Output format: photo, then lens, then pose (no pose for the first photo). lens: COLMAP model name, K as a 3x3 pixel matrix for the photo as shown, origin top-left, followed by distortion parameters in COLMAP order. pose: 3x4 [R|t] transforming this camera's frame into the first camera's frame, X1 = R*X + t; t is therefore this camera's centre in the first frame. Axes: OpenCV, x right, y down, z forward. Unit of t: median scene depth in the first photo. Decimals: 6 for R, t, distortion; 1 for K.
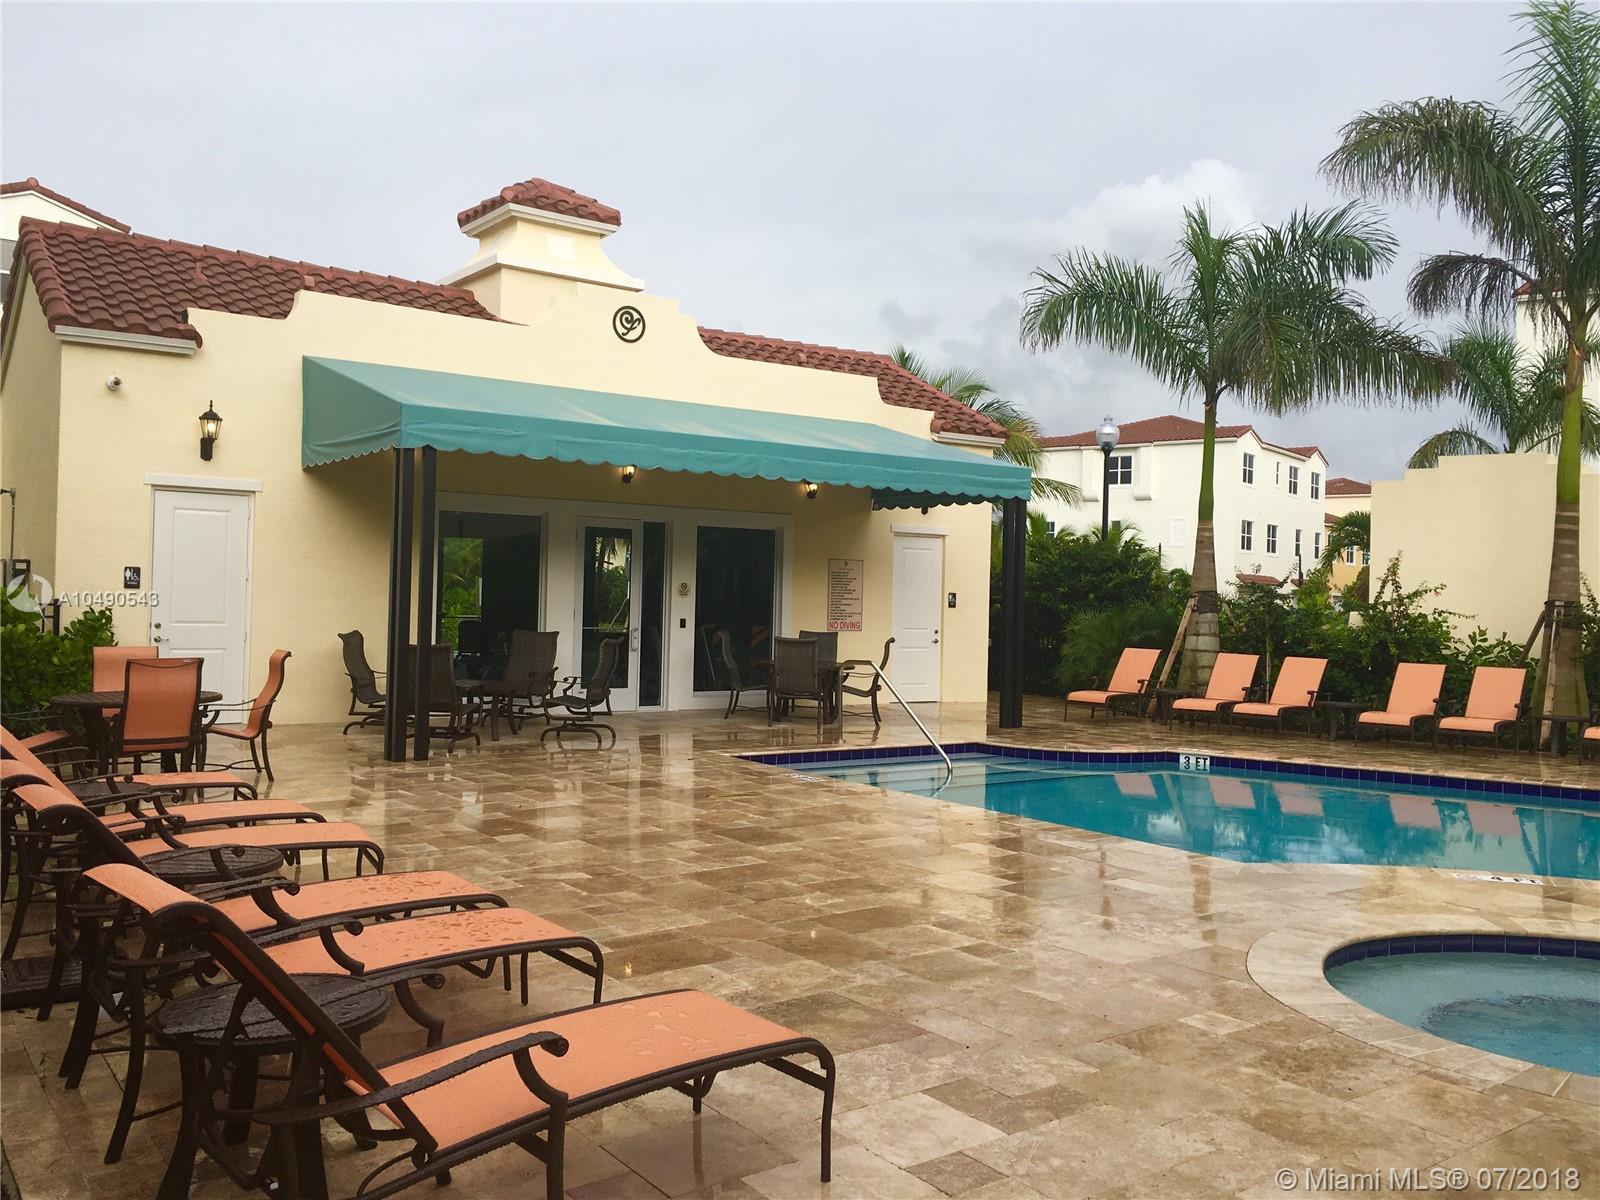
lens RADIAL K [[1347.7, 0, 794.4], [0, 1347.7, 592.0], [0, 0, 1]] dist [0.083485, -0.113073]
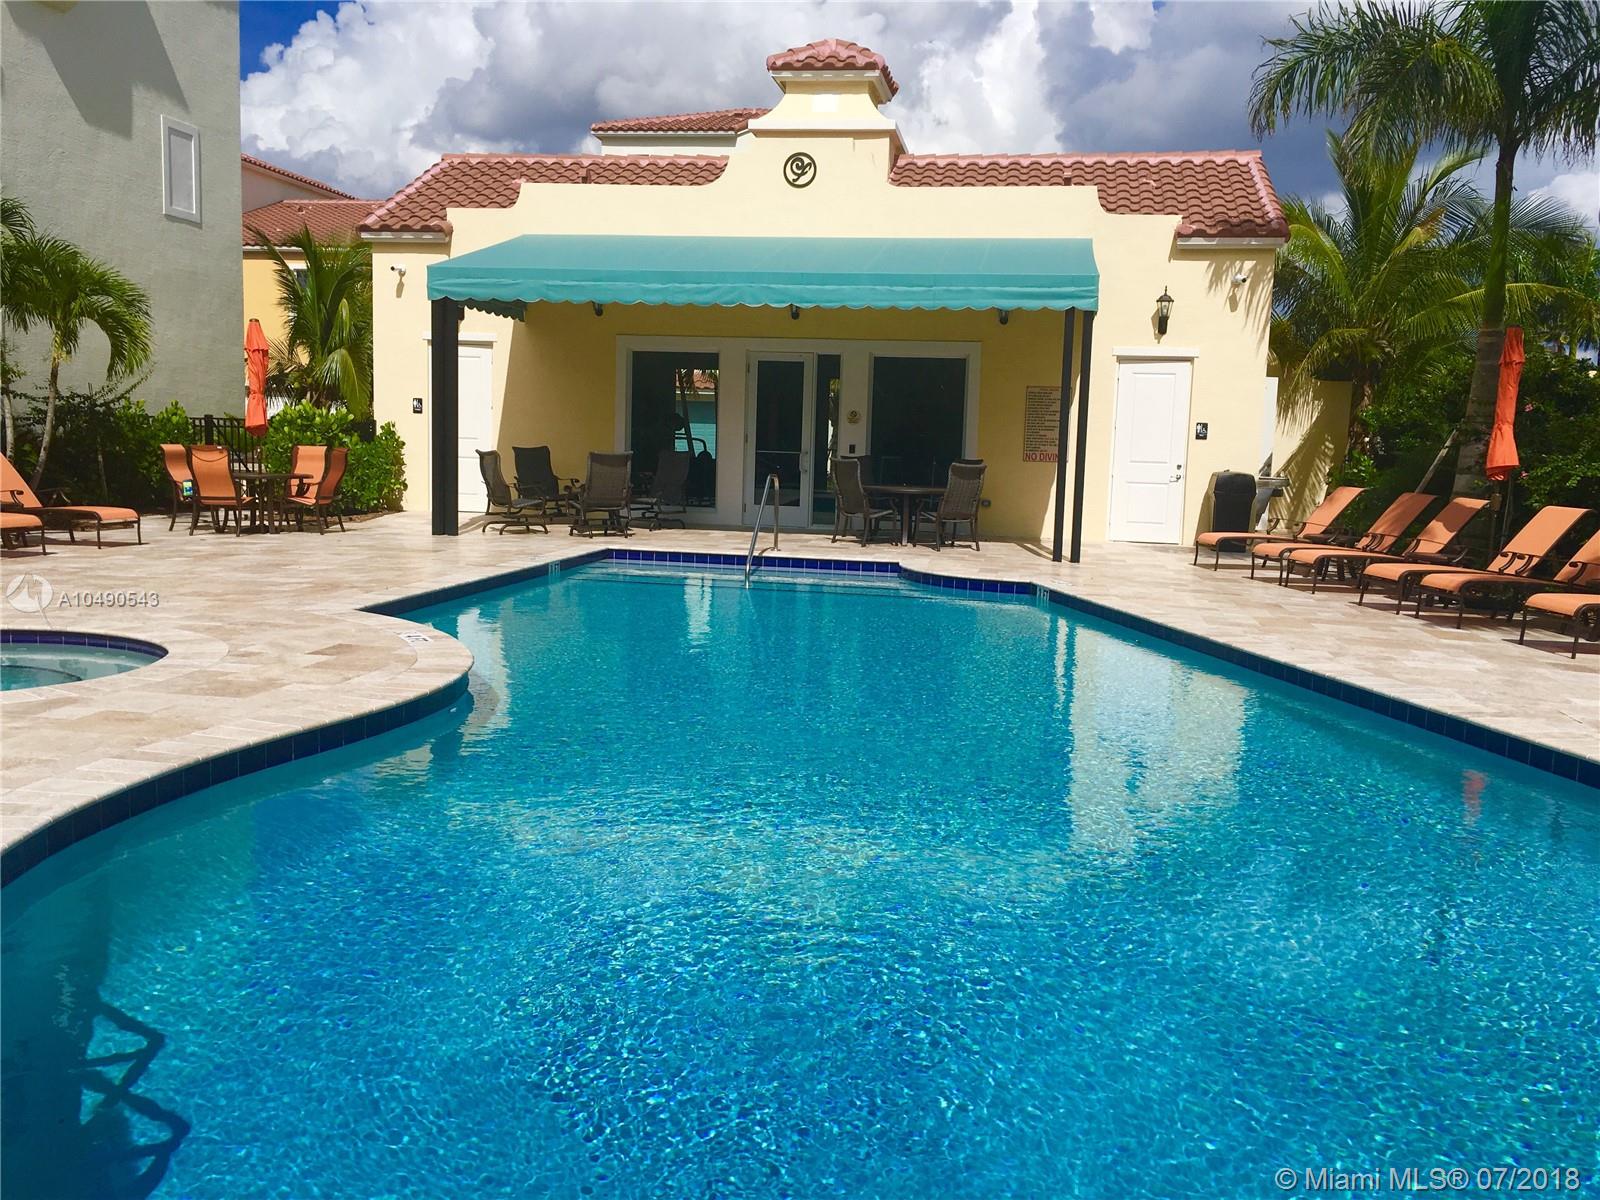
lens RADIAL K [[1347.7, 0, 794.4], [0, 1347.7, 592.0], [0, 0, 1]] dist [0.083485, -0.113073]
pose [[0.703590, 0.079241, -0.706174, 0.397727], [-0.012815, 0.995016, 0.098884, 0.018463], [0.710491, -0.060524, 0.701099, 0.127187]]
